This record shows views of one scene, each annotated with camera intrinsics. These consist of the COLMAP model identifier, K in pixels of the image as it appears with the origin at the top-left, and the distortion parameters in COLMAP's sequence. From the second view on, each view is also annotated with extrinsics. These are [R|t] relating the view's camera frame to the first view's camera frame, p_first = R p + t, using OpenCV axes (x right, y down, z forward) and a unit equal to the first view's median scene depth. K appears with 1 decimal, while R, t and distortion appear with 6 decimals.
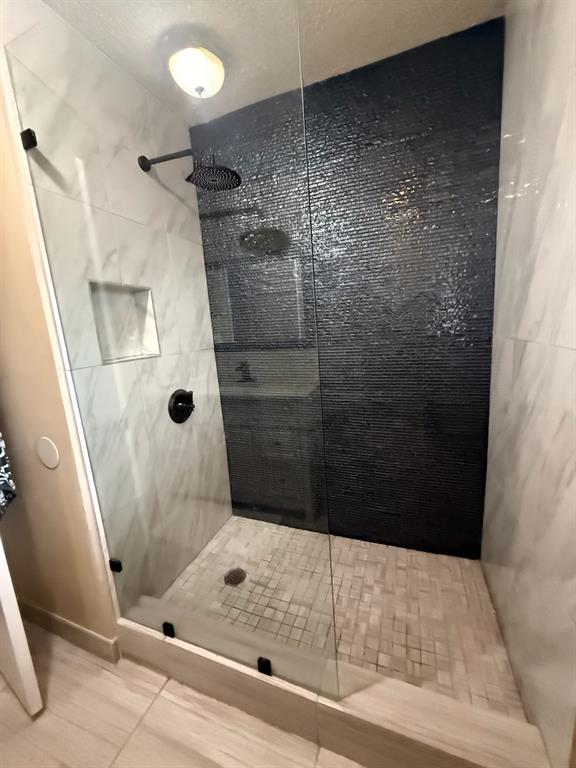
lens RADIAL K [[306.3, 0, 285.8], [0, 306.3, 383.1], [0, 0, 1]] dist [-0.000175, -0.000054]
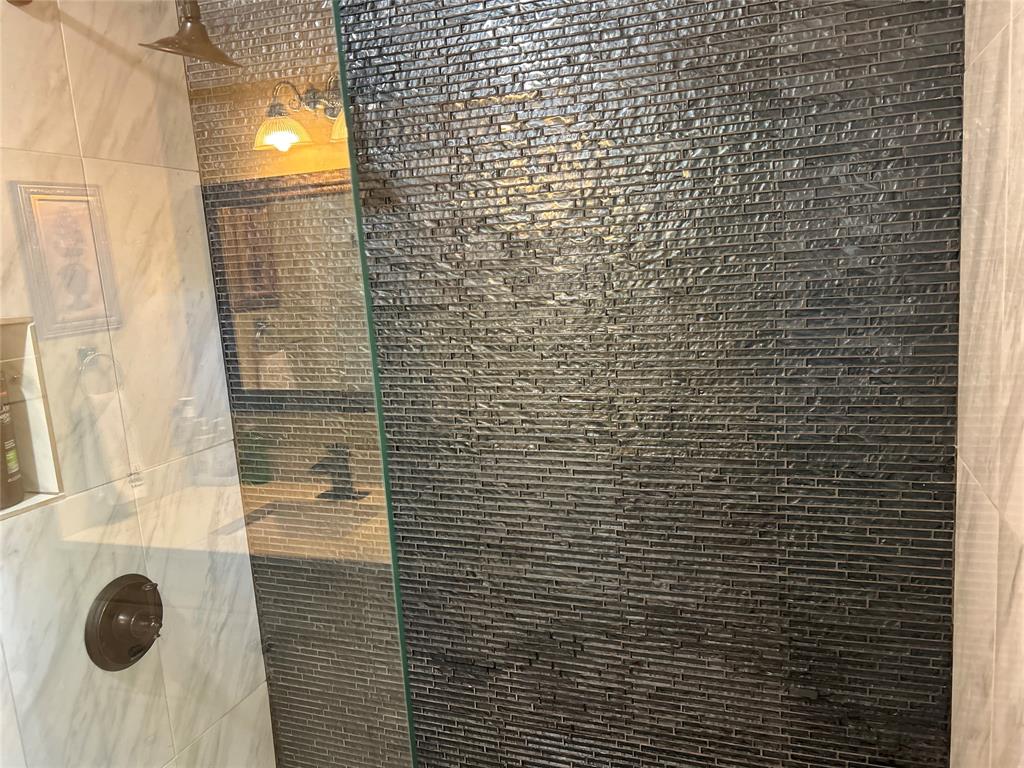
lens RADIAL K [[769.8, 0, 513.3], [0, 769.8, 380.4], [0, 0, 1]] dist [0.045307, -0.052530]
pose [[0.999801, -0.000259, 0.019963, 0.104853], [0.000647, 0.999811, -0.019445, -0.199604], [-0.019954, 0.019454, 0.999612, 0.059081]]
